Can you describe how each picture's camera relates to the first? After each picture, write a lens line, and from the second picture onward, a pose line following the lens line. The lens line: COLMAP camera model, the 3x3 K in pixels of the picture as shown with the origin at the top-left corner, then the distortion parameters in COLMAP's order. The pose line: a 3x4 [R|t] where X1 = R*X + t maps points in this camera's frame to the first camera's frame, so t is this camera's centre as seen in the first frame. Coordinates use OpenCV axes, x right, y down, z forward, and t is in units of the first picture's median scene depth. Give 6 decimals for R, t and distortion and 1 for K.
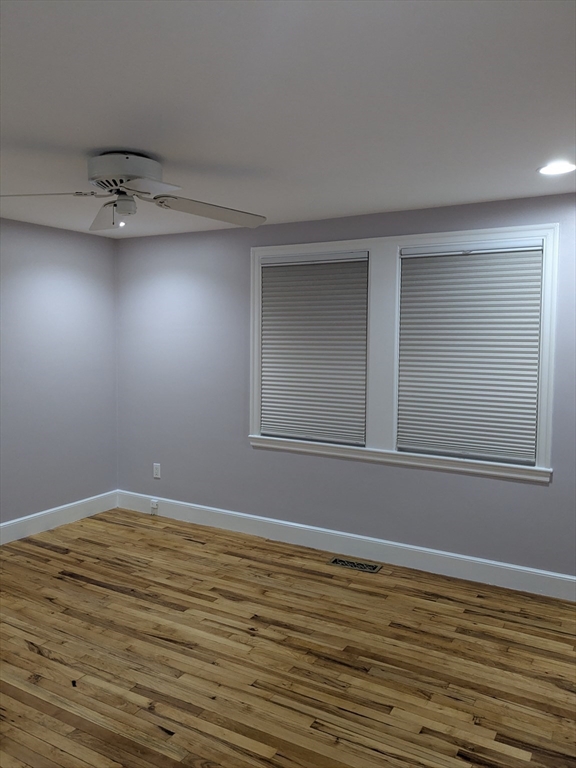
lens RADIAL K [[607.5, 0, 280.1], [0, 607.5, 369.0], [0, 0, 1]] dist [0.048413, -0.078989]
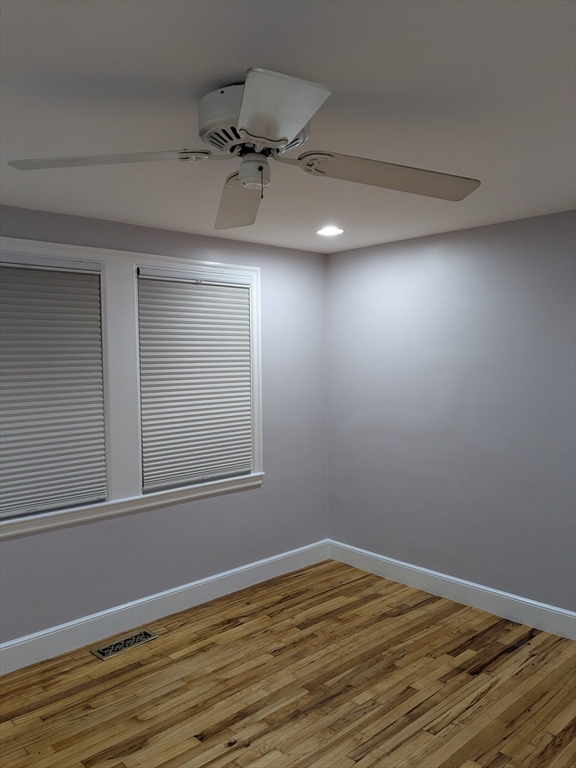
lens RADIAL K [[607.5, 0, 284.0], [0, 607.5, 380.1], [0, 0, 1]] dist [0.048413, -0.078989]
pose [[0.274907, -0.050832, 0.960126, -0.705921], [0.067820, 0.997139, 0.033373, -0.055968], [-0.959076, 0.055941, 0.277568, 0.647318]]
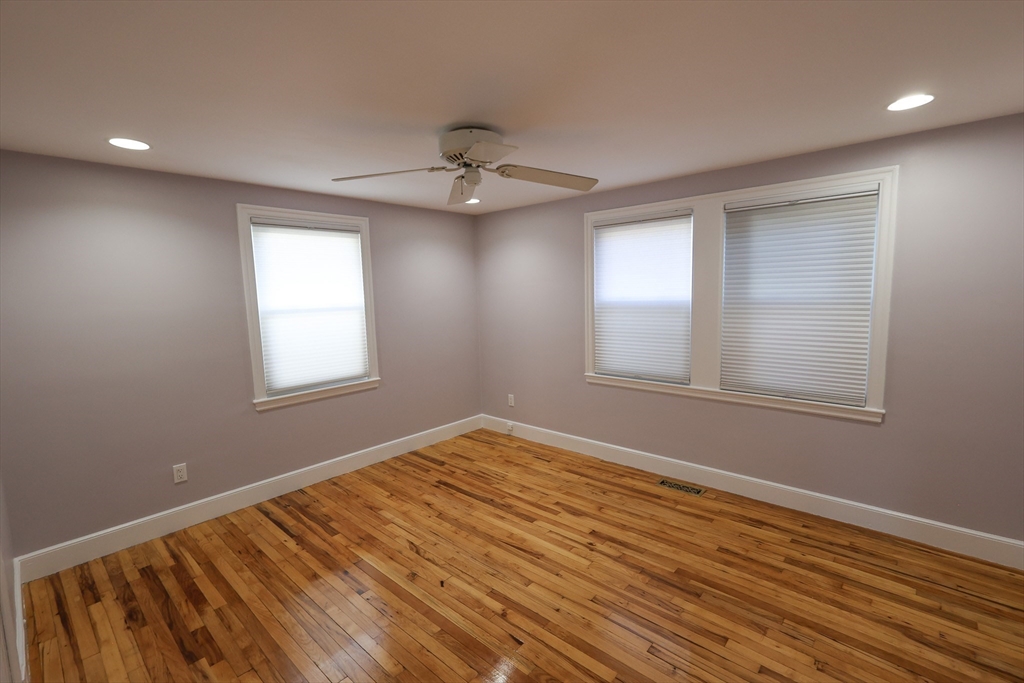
lens RADIAL K [[457.2, 0, 515.8], [0, 457.2, 340.0], [0, 0, 1]] dist [0.011373, -0.001018]
pose [[0.980058, -0.011150, -0.198400, -0.007535], [0.021692, 0.998461, 0.051042, -0.007055], [0.197525, -0.054328, 0.978791, 0.133672]]
